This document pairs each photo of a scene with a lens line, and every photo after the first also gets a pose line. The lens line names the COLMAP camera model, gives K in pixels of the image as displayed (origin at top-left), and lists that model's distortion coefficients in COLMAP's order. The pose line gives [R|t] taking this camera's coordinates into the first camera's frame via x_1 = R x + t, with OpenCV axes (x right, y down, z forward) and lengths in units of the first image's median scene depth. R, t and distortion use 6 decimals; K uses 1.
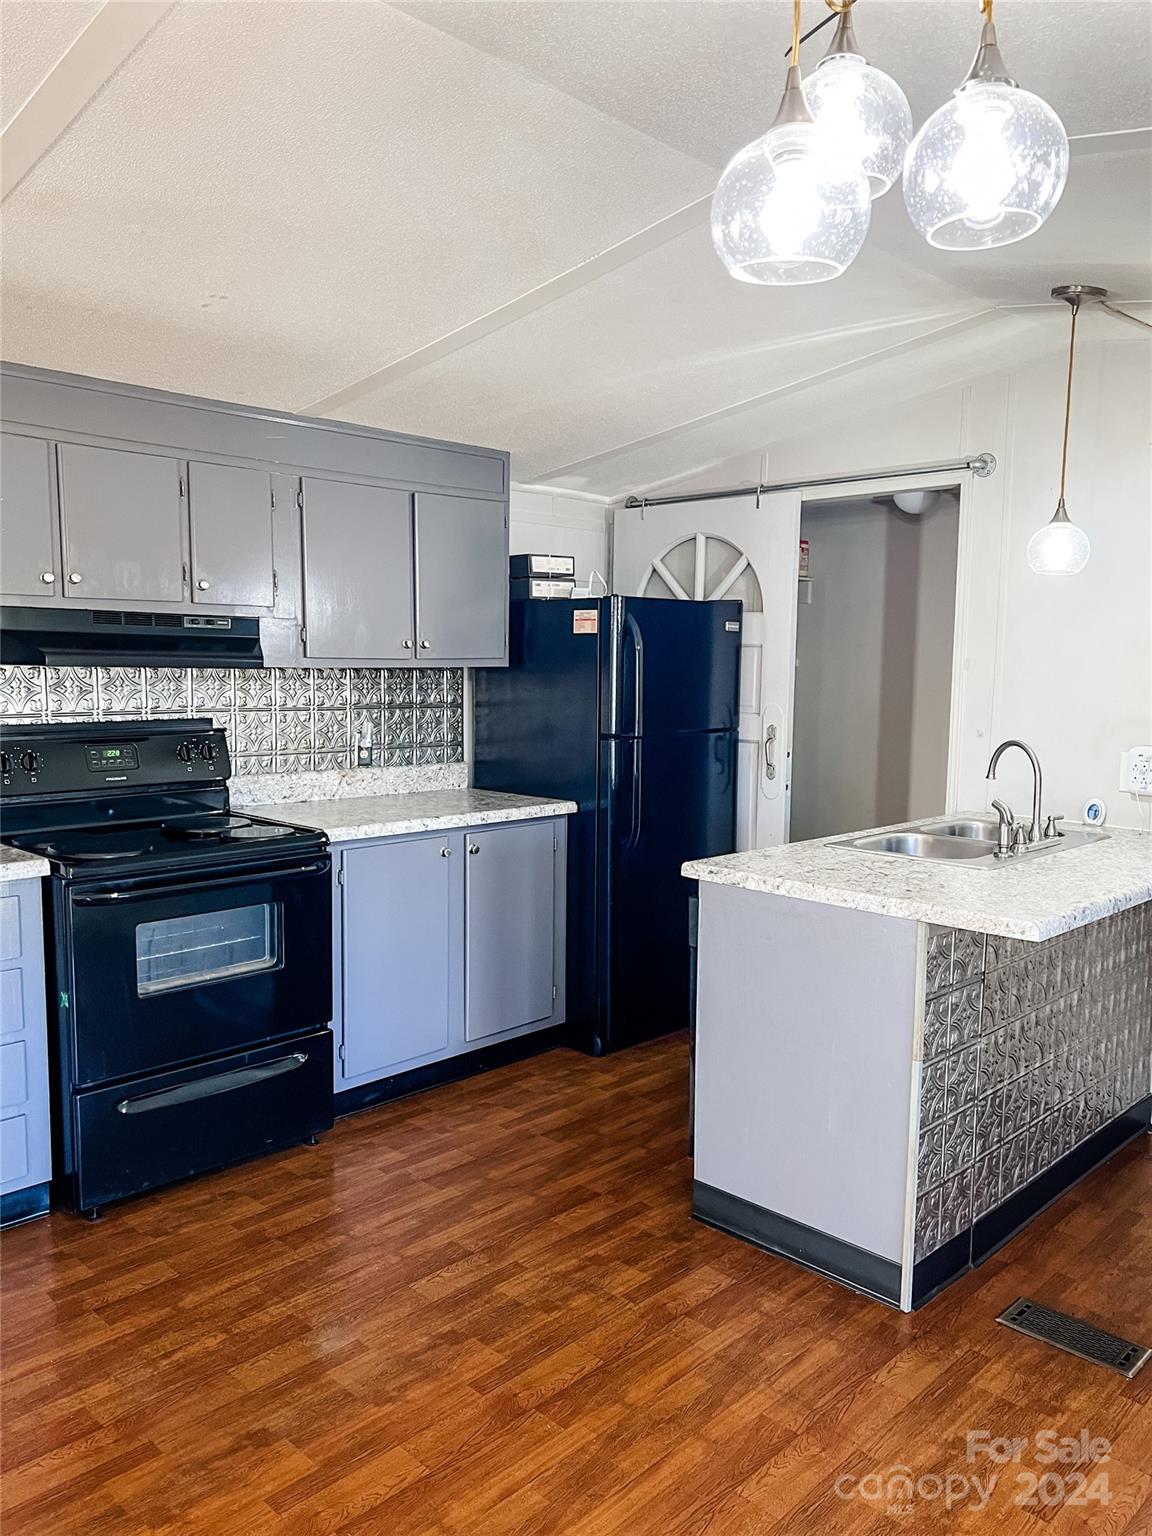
lens RADIAL K [[1160.0, 0, 566.0], [0, 1160.0, 773.4], [0, 0, 1]] dist [0.030364, -0.031739]
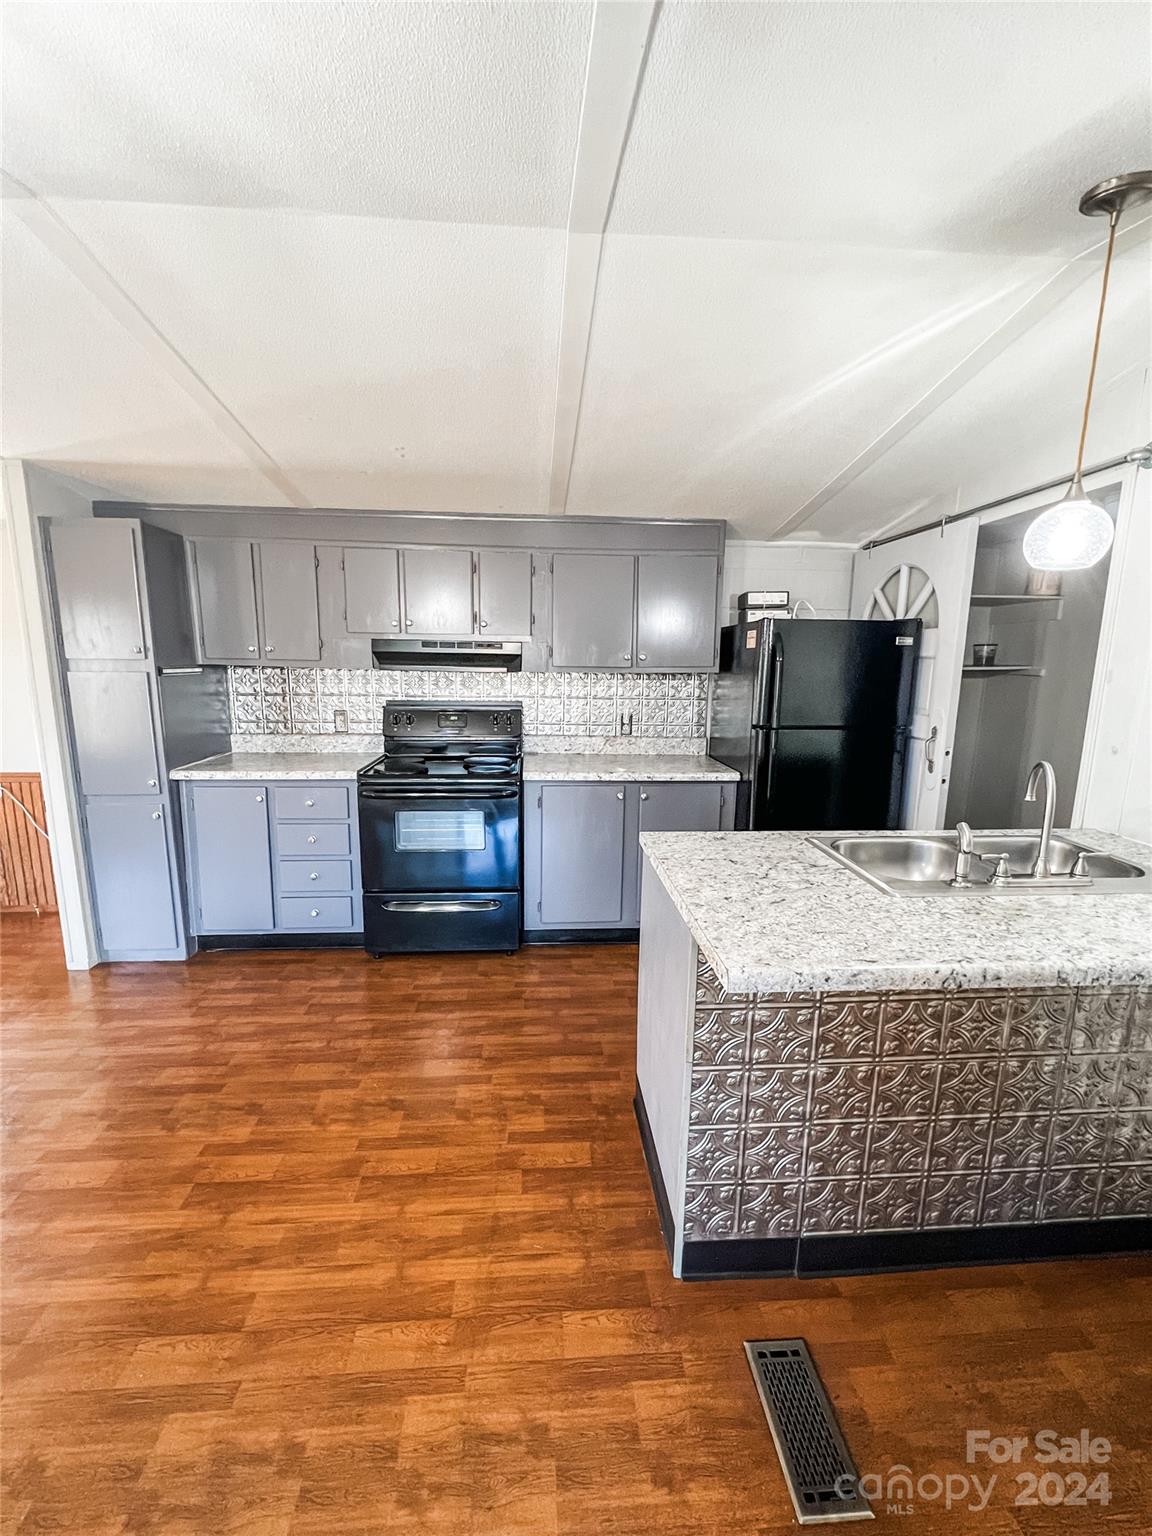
lens RADIAL K [[614.1, 0, 573.4], [0, 614.1, 767.2], [0, 0, 1]] dist [-0.007676, 0.002405]
pose [[0.751215, 0.110032, -0.650822, 0.369110], [-0.069564, 0.993714, 0.087709, -0.035419], [0.656382, -0.020614, 0.754147, 0.356501]]
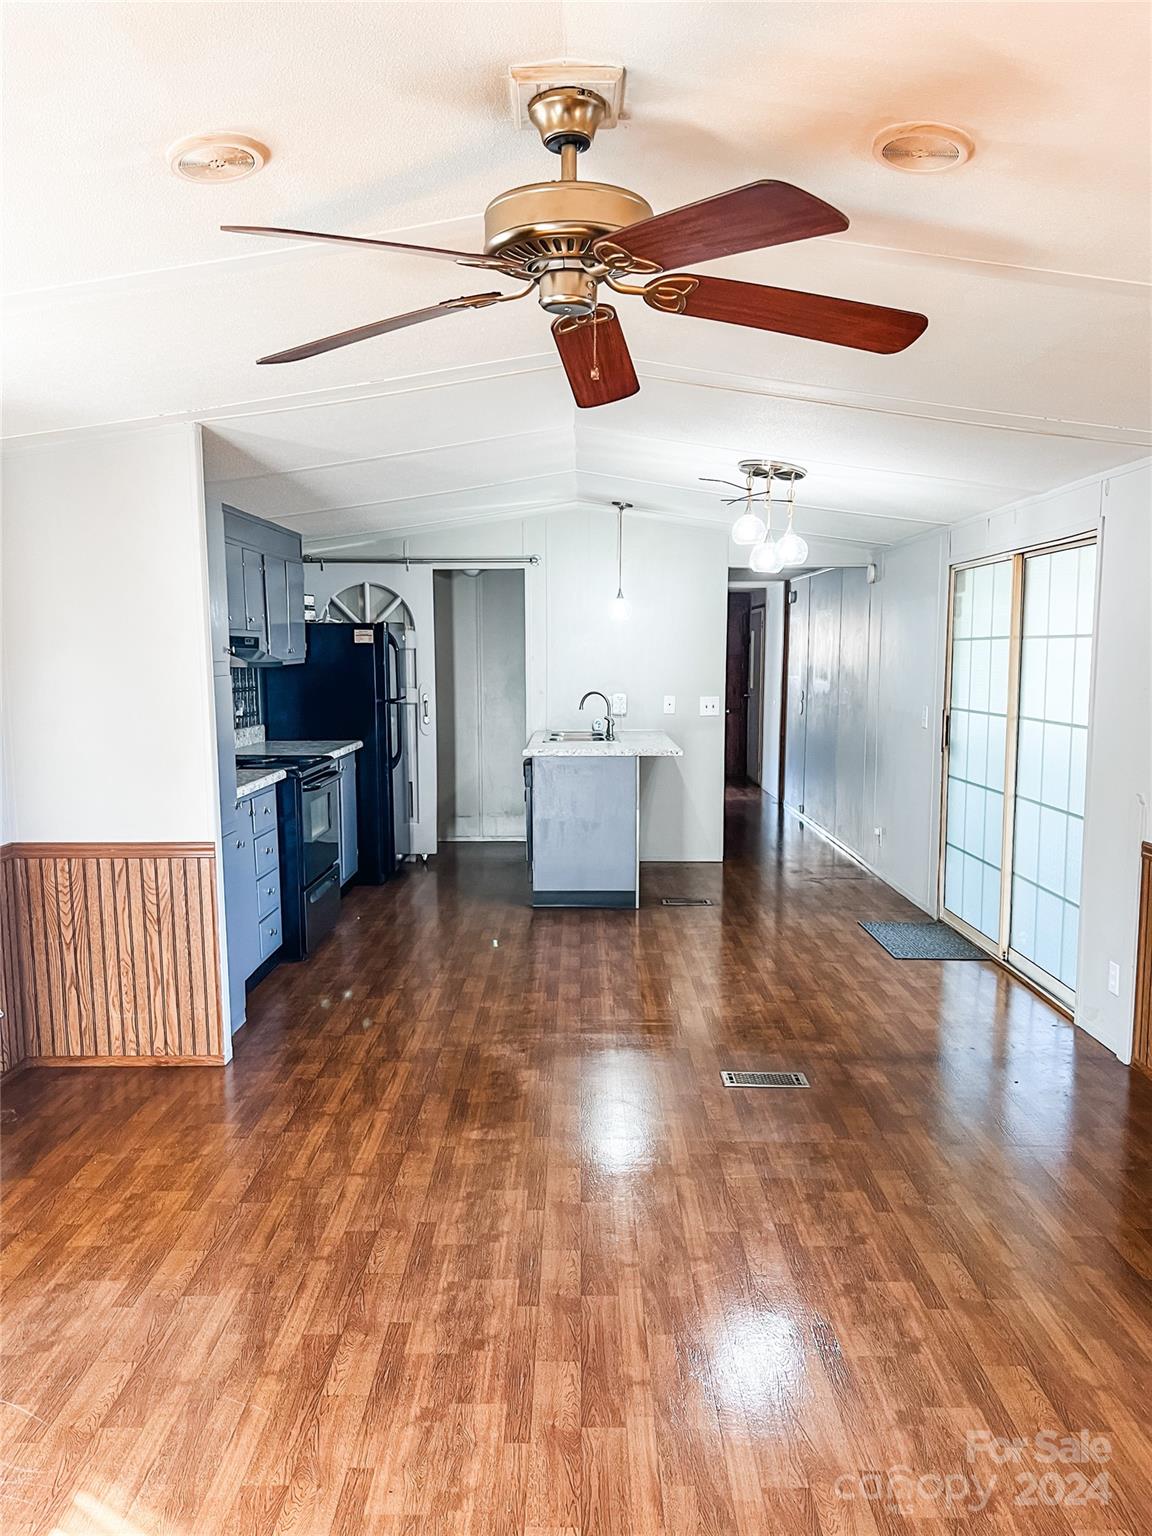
lens RADIAL K [[1160.0, 0, 466.5], [0, 1160.0, 784.1], [0, 0, 1]] dist [0.030364, -0.031739]
pose [[0.773412, -0.086030, 0.628038, -1.064153], [0.074885, 0.996210, 0.044244, 0.026764], [-0.629464, 0.012812, 0.776924, -0.493892]]
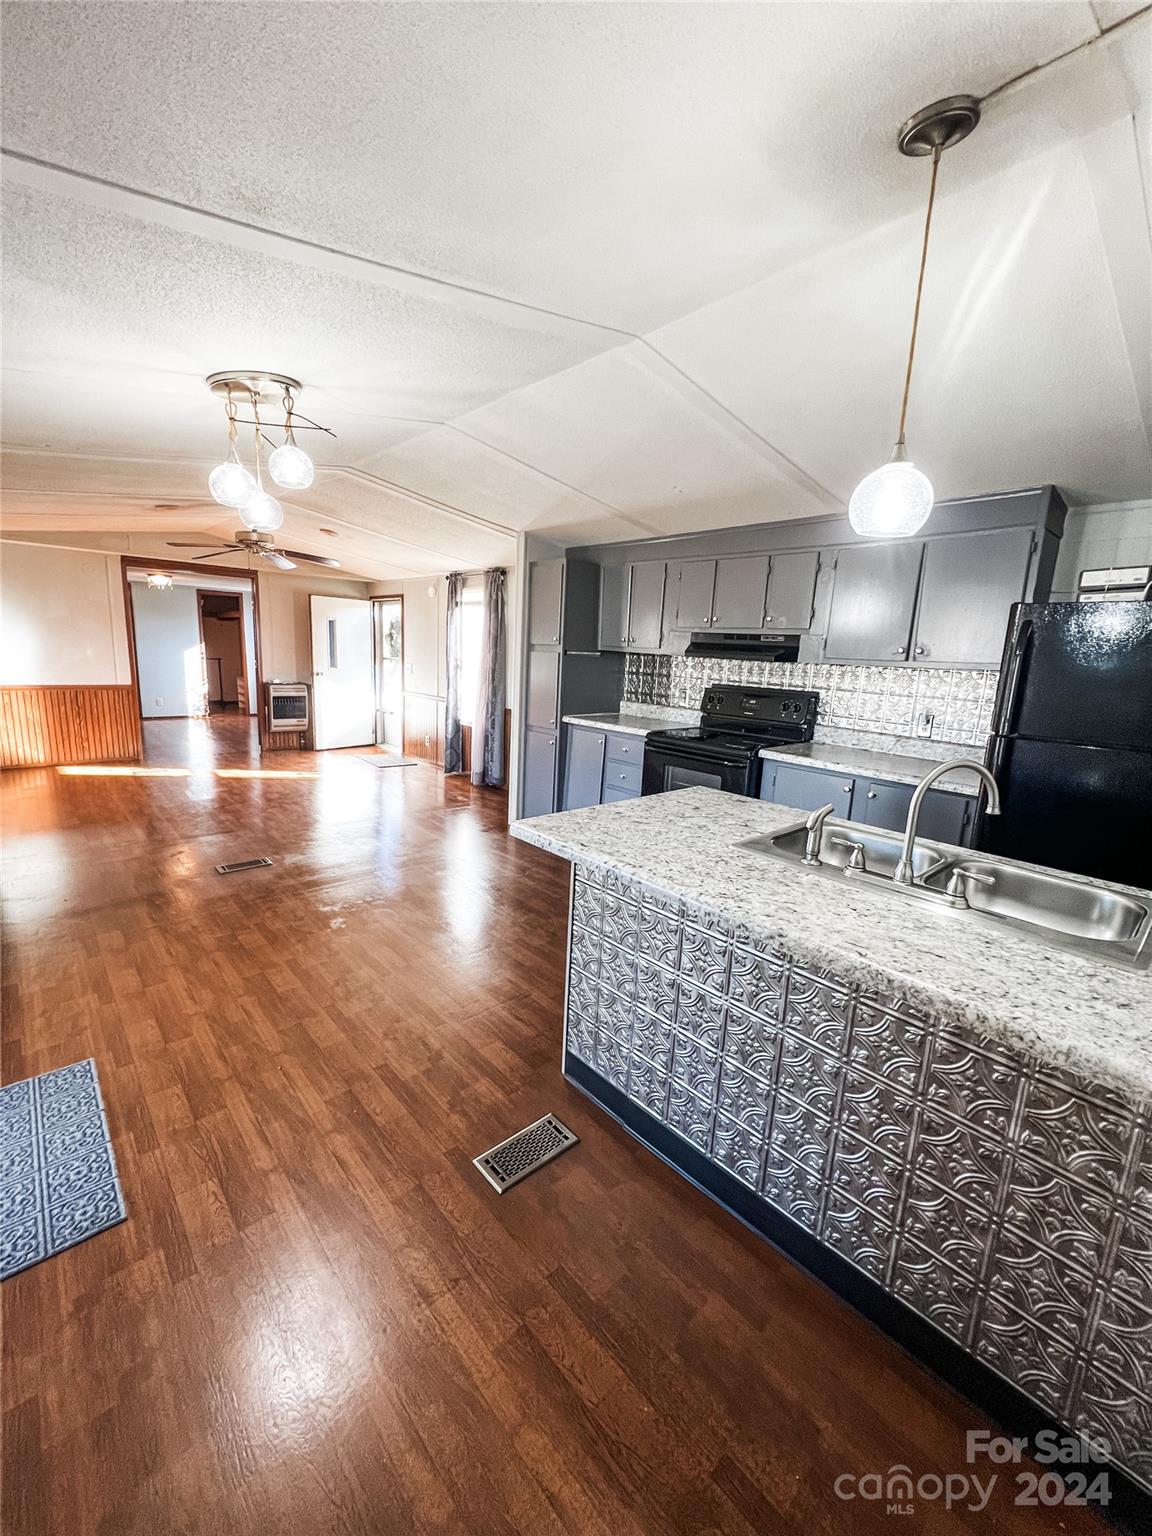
lens RADIAL K [[614.1, 0, 593.8], [0, 614.1, 786.1], [0, 0, 1]] dist [-0.007676, 0.002405]
pose [[-0.030819, 0.206254, -0.978013, 0.705174], [-0.139952, 0.967948, 0.208542, -0.056309], [0.989679, 0.143302, -0.000966, 0.675317]]
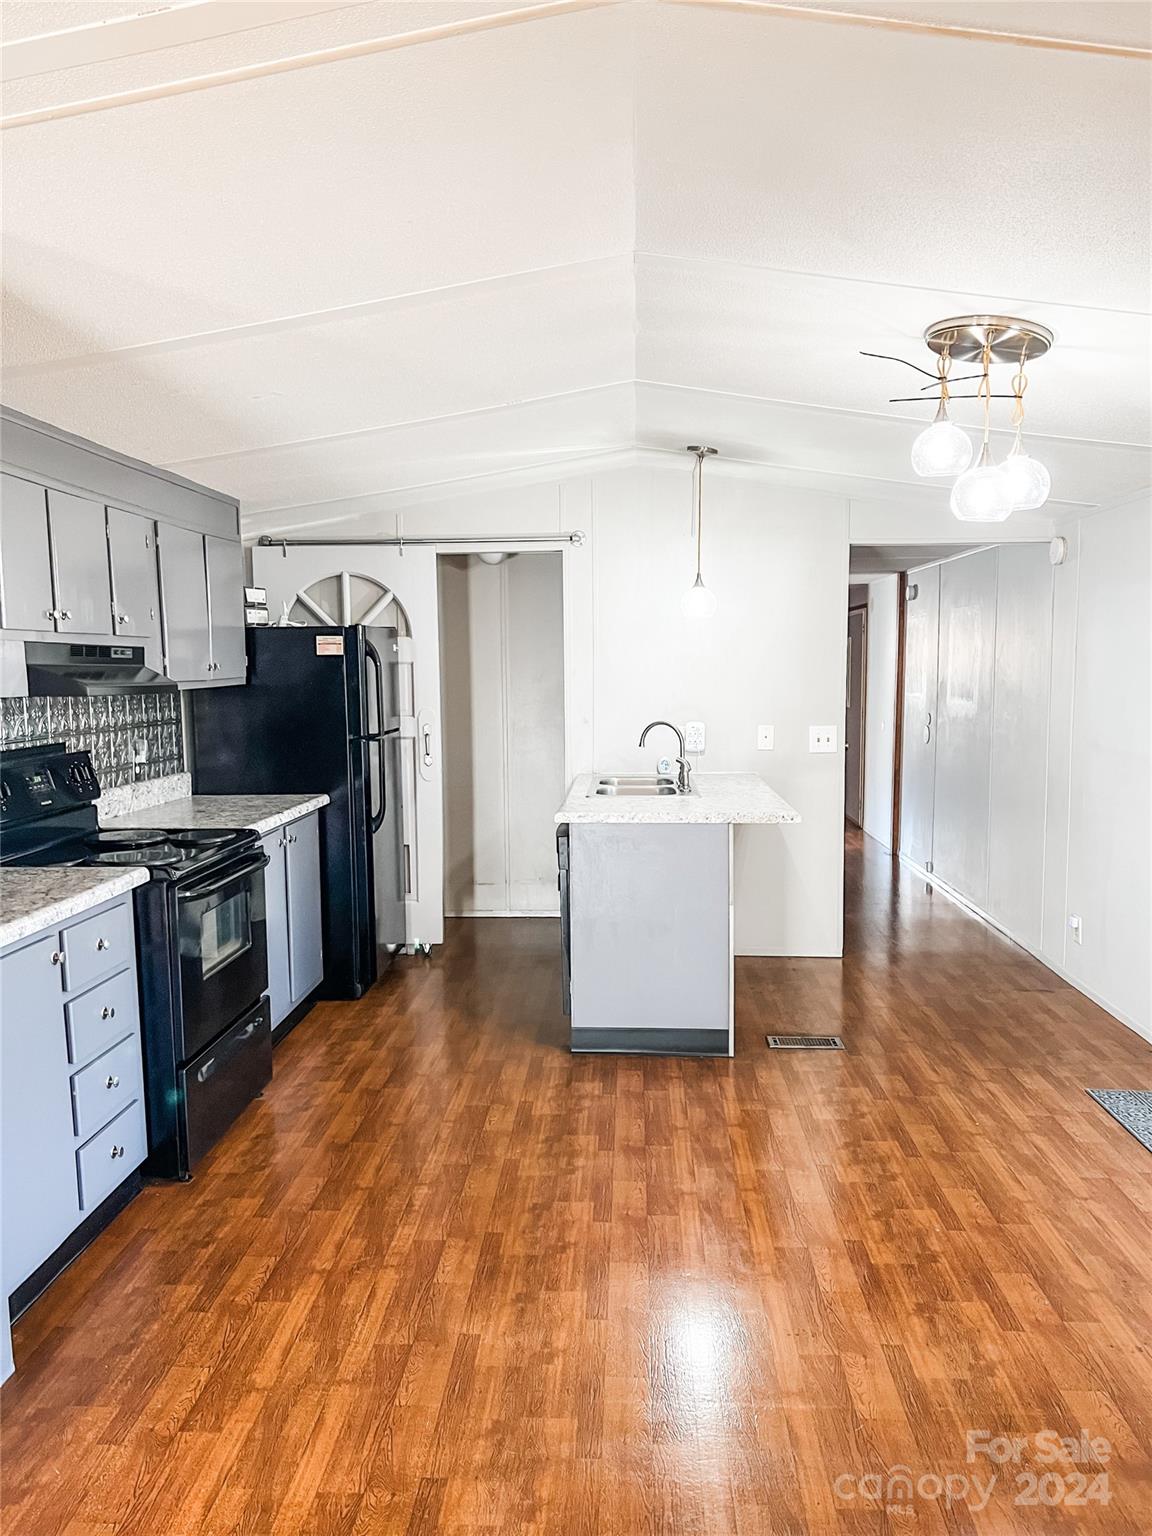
lens RADIAL K [[1160.0, 0, 572.0], [0, 1160.0, 764.0], [0, 0, 1]] dist [0.030364, -0.031739]
pose [[0.748069, -0.076800, 0.659162, -0.659983], [0.085707, 0.996143, 0.018795, -0.008317], [-0.658063, 0.042435, 0.751766, -0.090753]]
